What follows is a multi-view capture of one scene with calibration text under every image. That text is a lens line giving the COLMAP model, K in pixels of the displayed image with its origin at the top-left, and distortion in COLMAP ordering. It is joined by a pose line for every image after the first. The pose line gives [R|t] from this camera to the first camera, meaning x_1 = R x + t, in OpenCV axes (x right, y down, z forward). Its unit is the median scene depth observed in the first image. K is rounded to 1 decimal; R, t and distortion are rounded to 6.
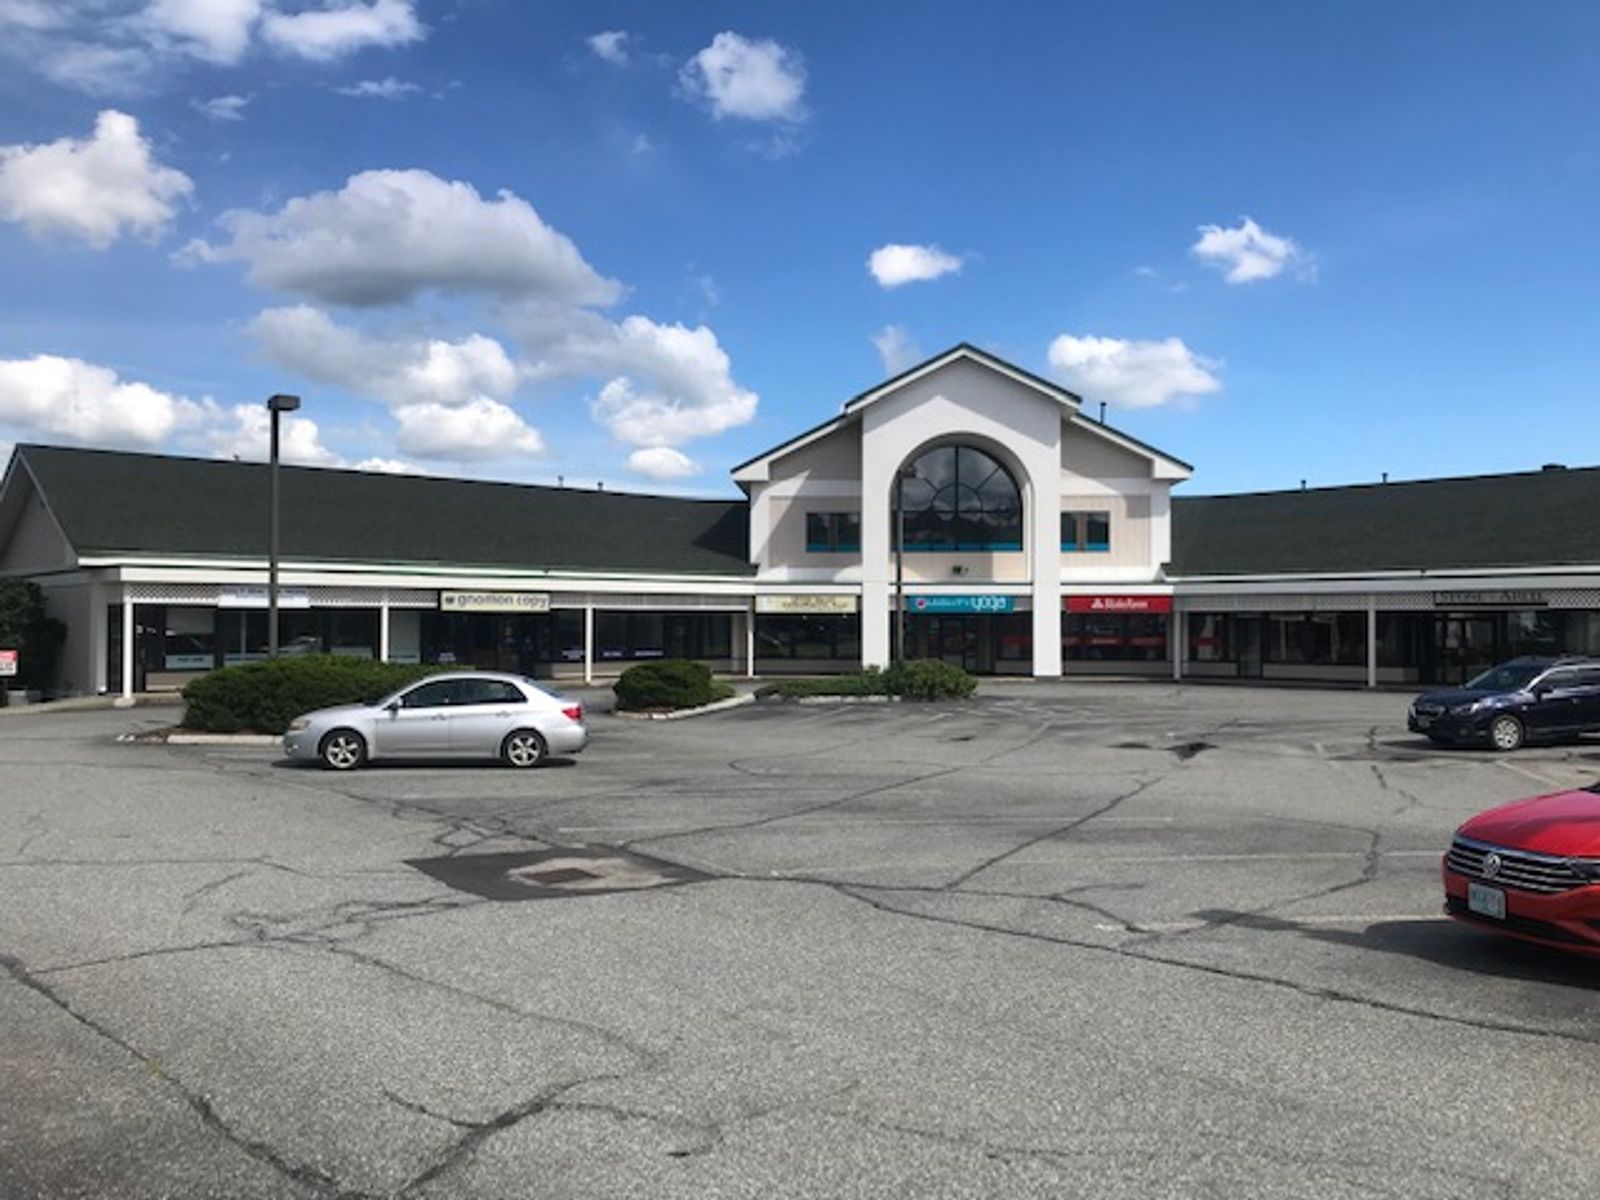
lens RADIAL K [[1265.0, 0, 800.5], [0, 1265.0, 600.4], [0, 0, 1]] dist [0.033847, 0.000740]
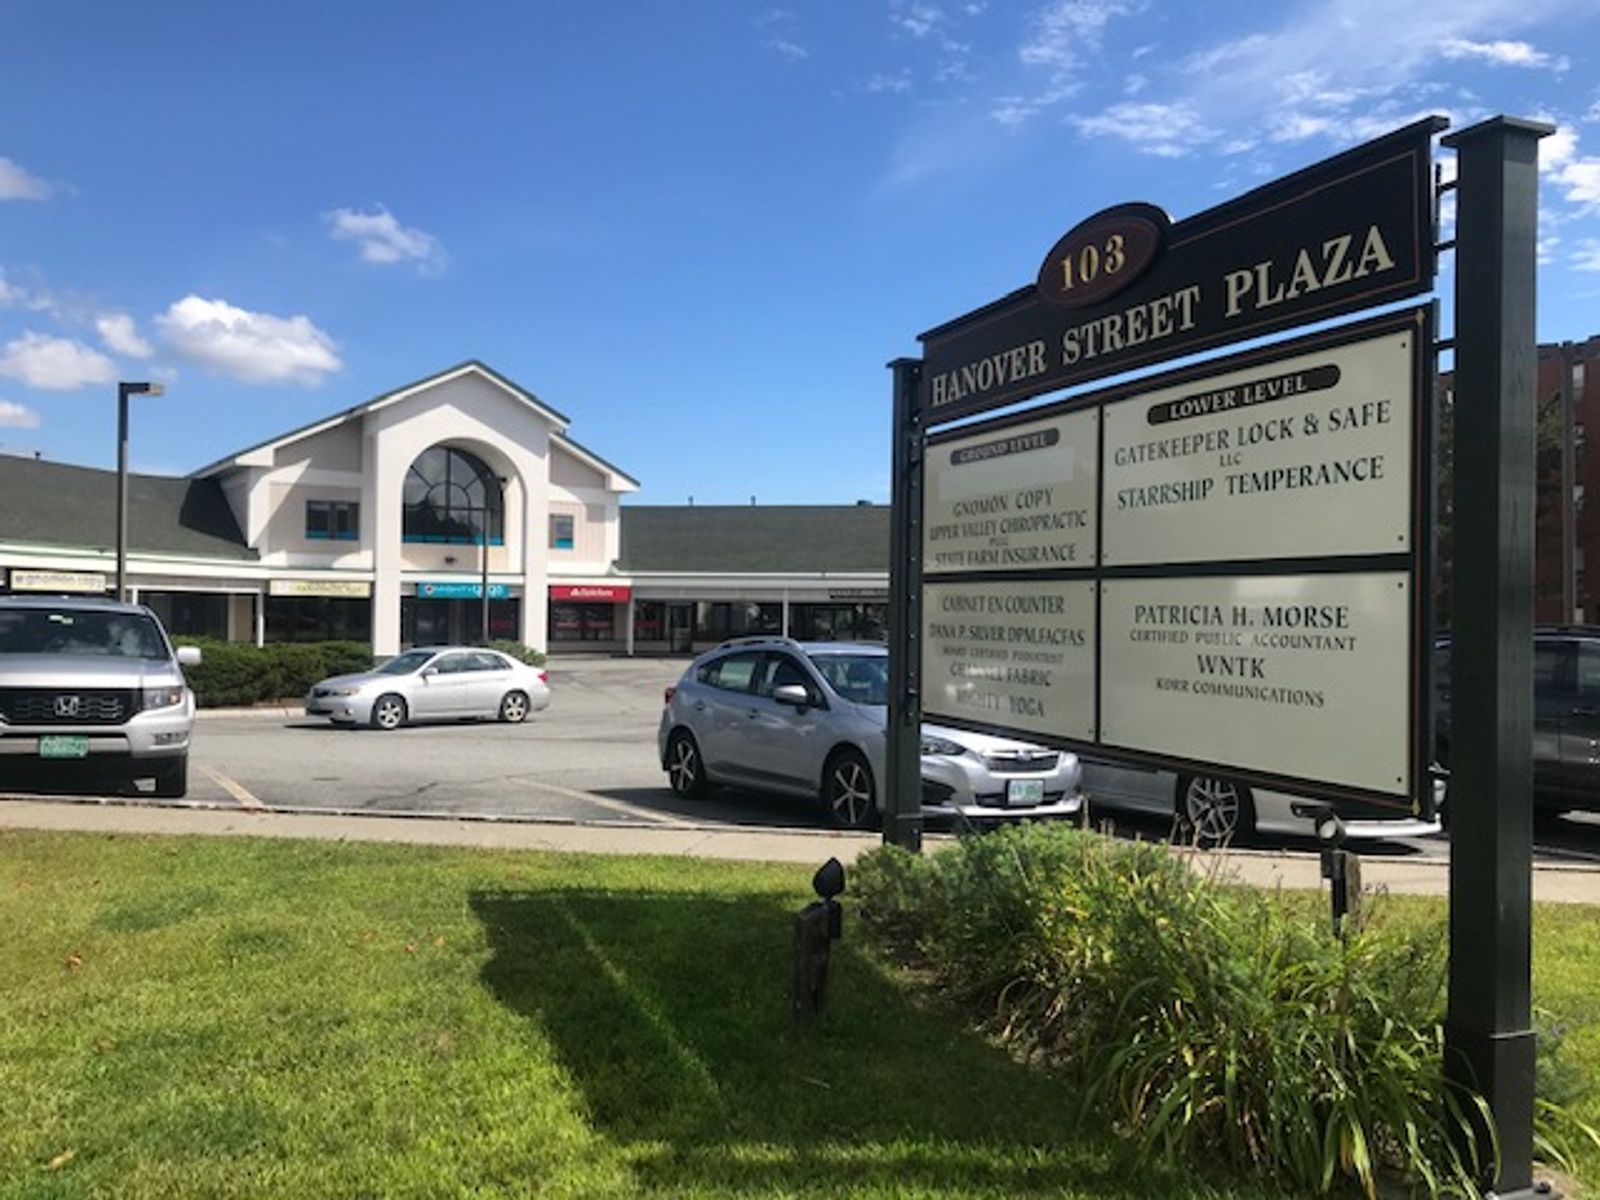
lens RADIAL K [[1265.0, 0, 800.5], [0, 1265.0, 600.4], [0, 0, 1]] dist [0.033847, 0.000740]
pose [[0.786220, 0.010360, 0.617859, -0.331824], [-0.017273, 0.999837, 0.005214, 0.000102], [-0.617705, -0.014771, 0.786271, -0.069701]]
